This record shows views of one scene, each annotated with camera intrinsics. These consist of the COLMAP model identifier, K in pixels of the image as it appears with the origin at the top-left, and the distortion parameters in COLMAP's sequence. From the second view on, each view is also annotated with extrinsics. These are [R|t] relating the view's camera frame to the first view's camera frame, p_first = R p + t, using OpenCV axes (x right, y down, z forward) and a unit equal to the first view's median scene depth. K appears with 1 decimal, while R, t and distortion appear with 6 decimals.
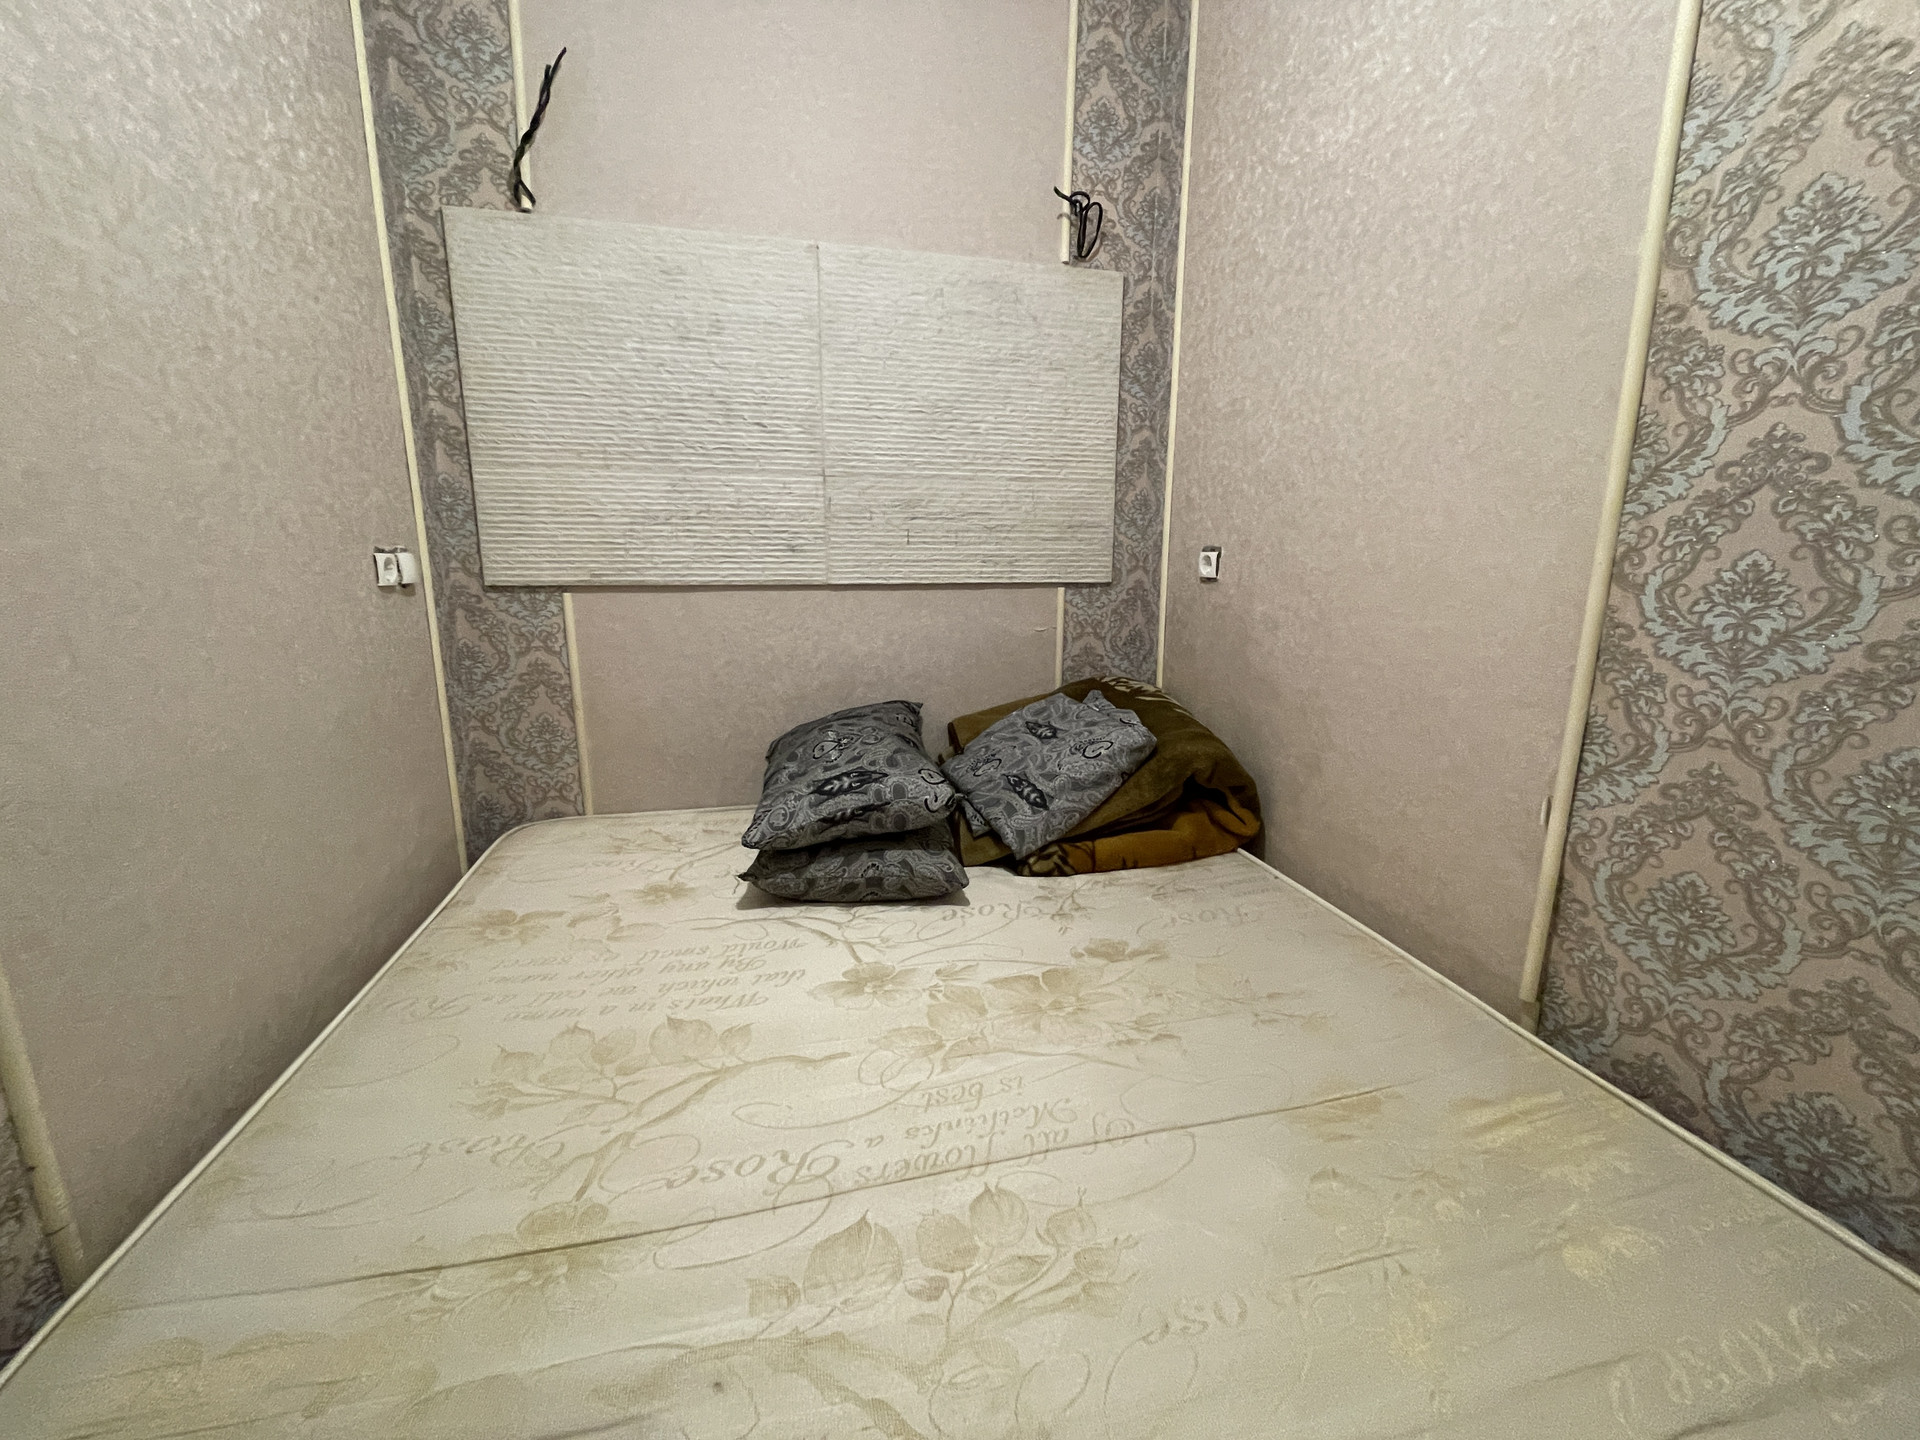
lens RADIAL K [[777.2, 0, 956.4], [0, 777.2, 713.5], [0, 0, 1]] dist [-0.003731, 0.000239]
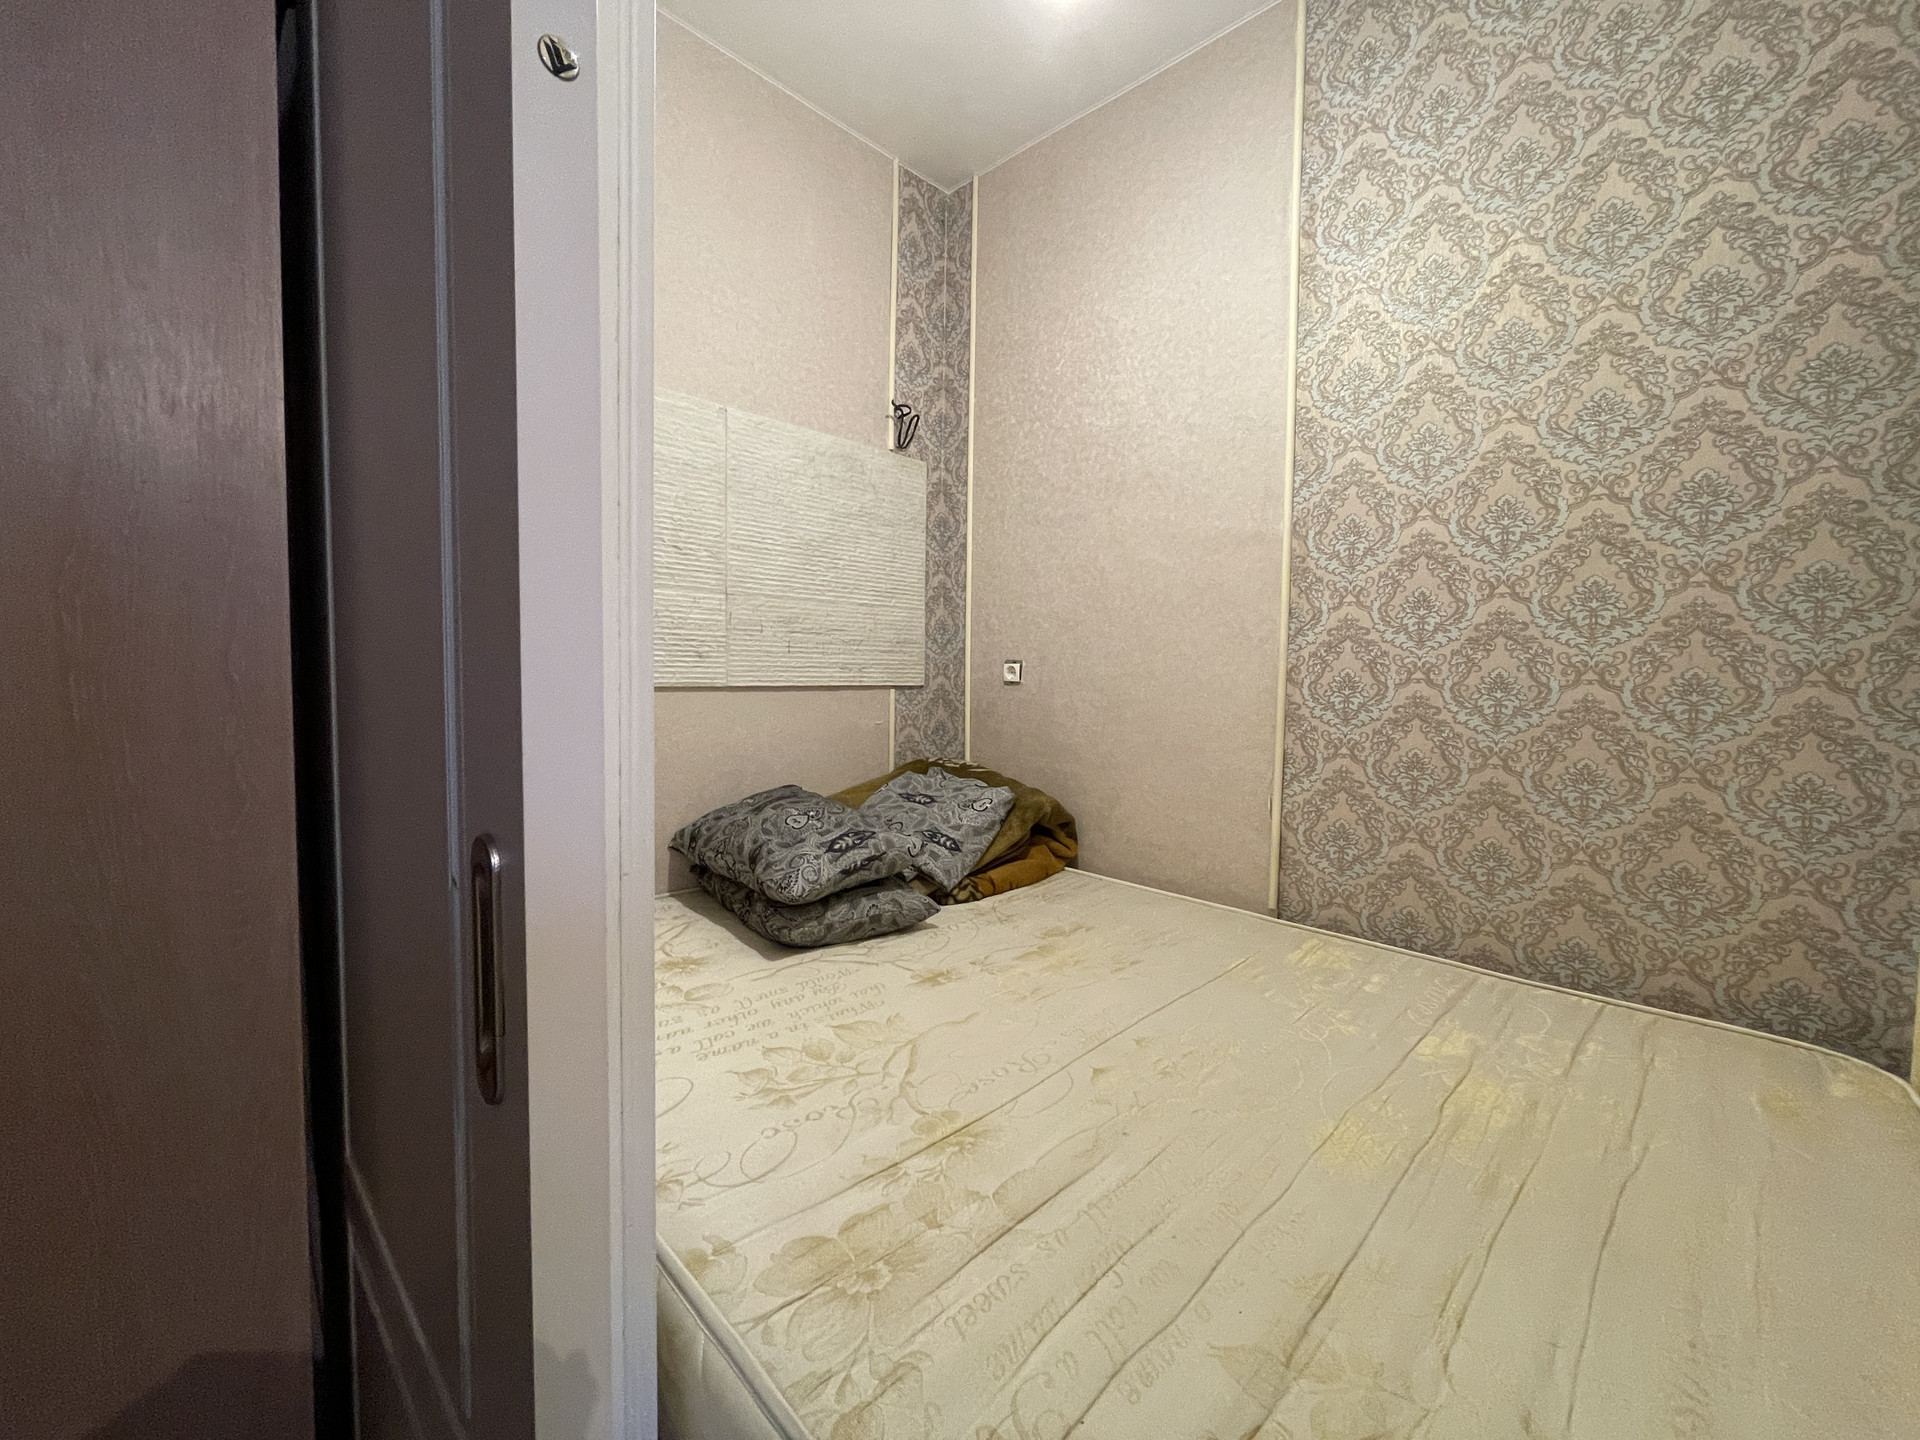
lens RADIAL K [[777.2, 0, 956.3], [0, 777.2, 714.6], [0, 0, 1]] dist [-0.003731, 0.000239]
pose [[0.852635, -0.018631, 0.522174, -0.637178], [0.089698, 0.989747, -0.111150, 0.041419], [-0.514750, 0.141608, 0.845565, -0.170983]]
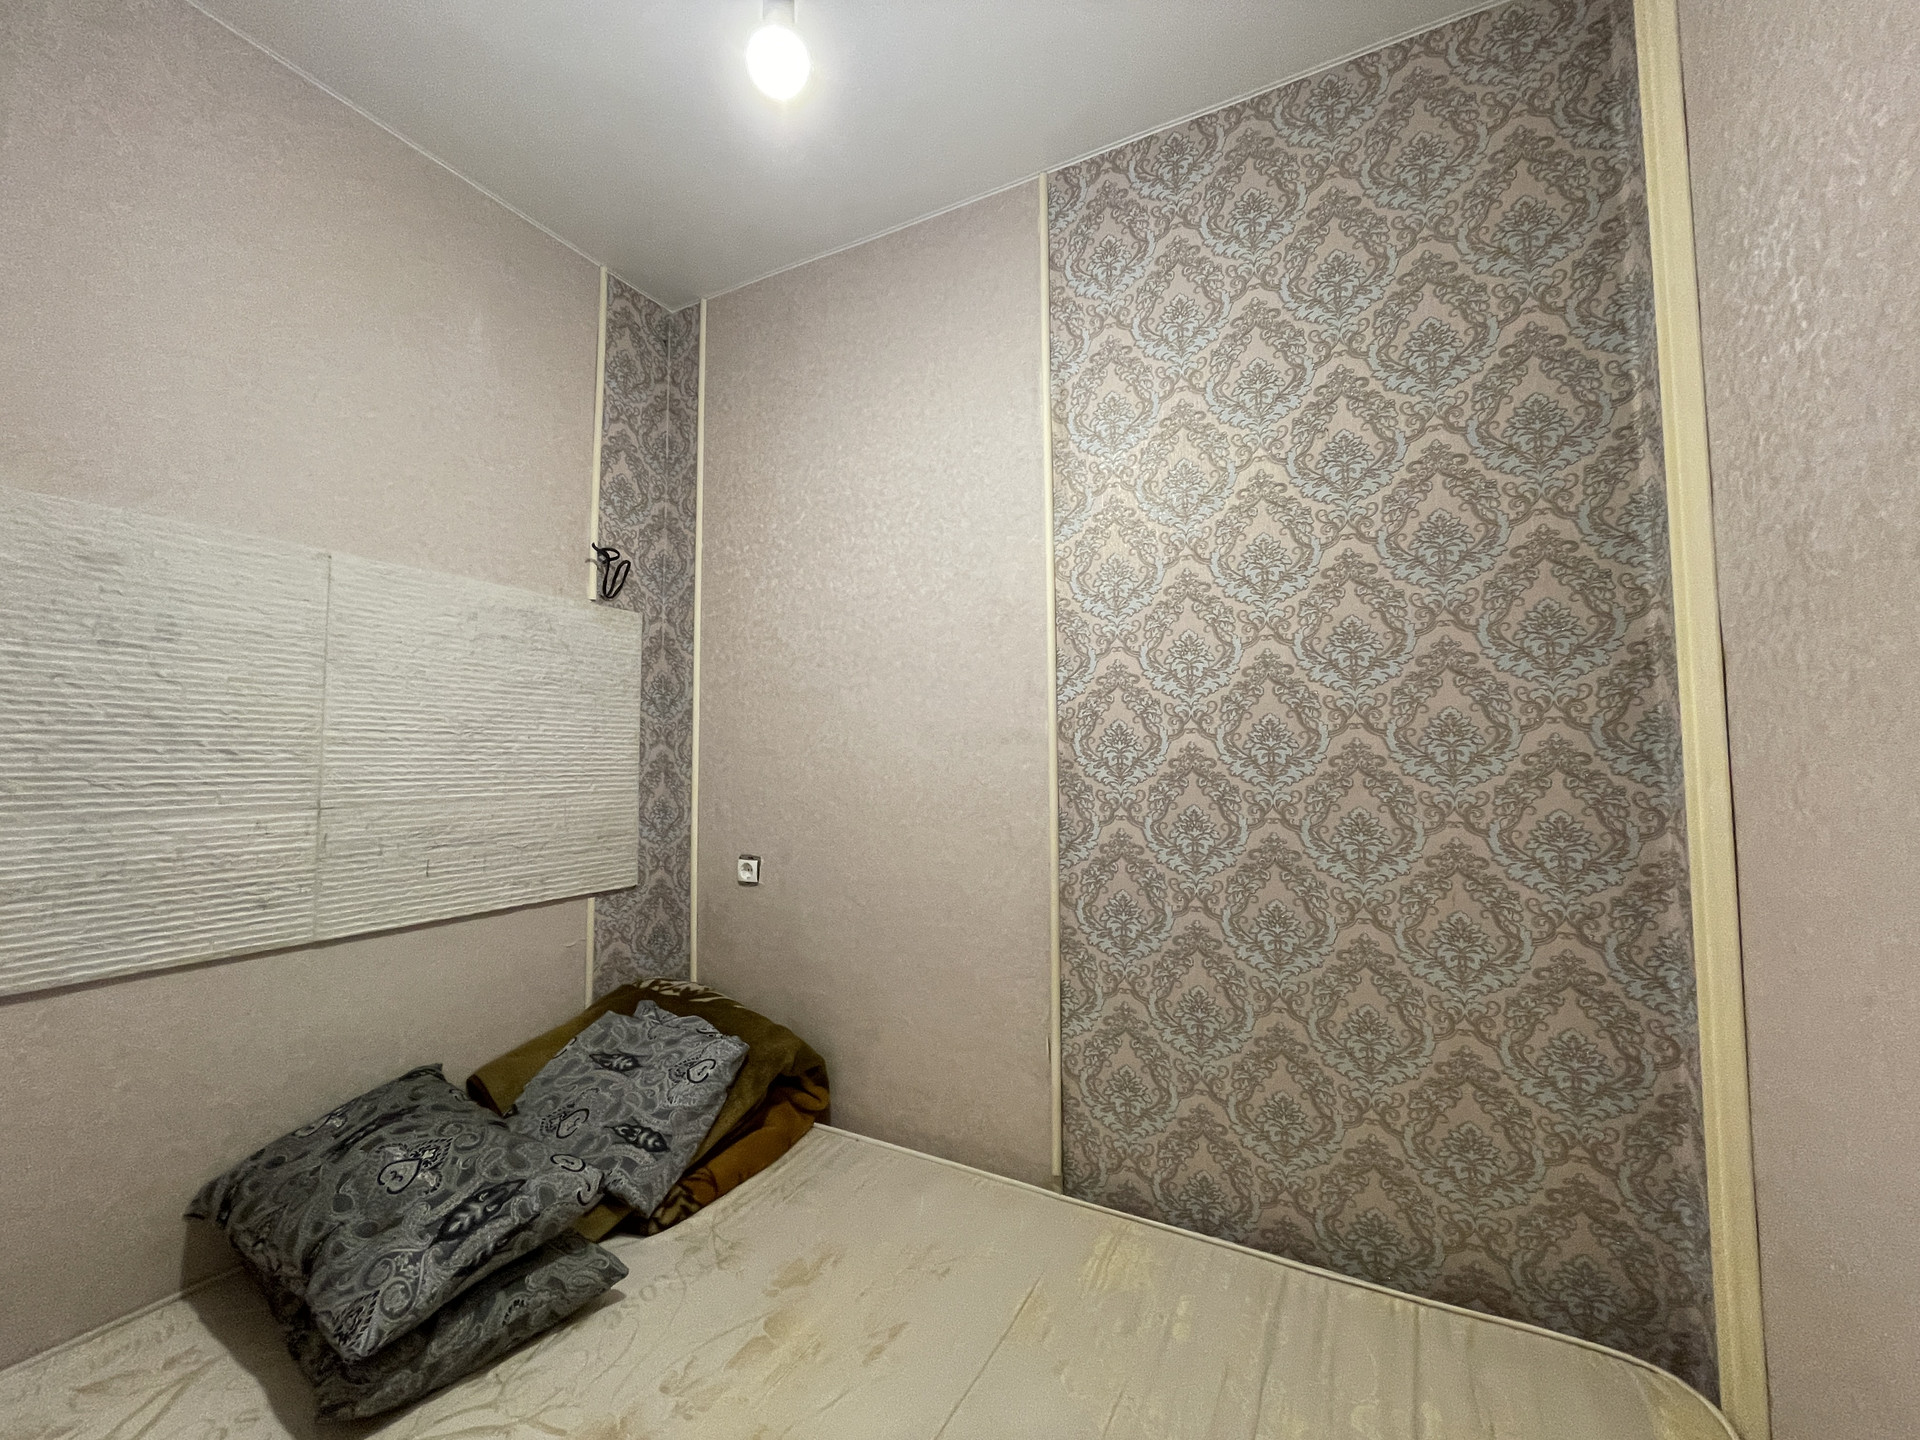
lens RADIAL K [[777.2, 0, 955.6], [0, 777.2, 715.6], [0, 0, 1]] dist [-0.003731, 0.000239]
pose [[0.667898, 0.037135, 0.743326, -0.435930], [0.150579, 0.971357, -0.183826, -0.197904], [-0.728861, 0.234706, 0.643176, -0.044013]]
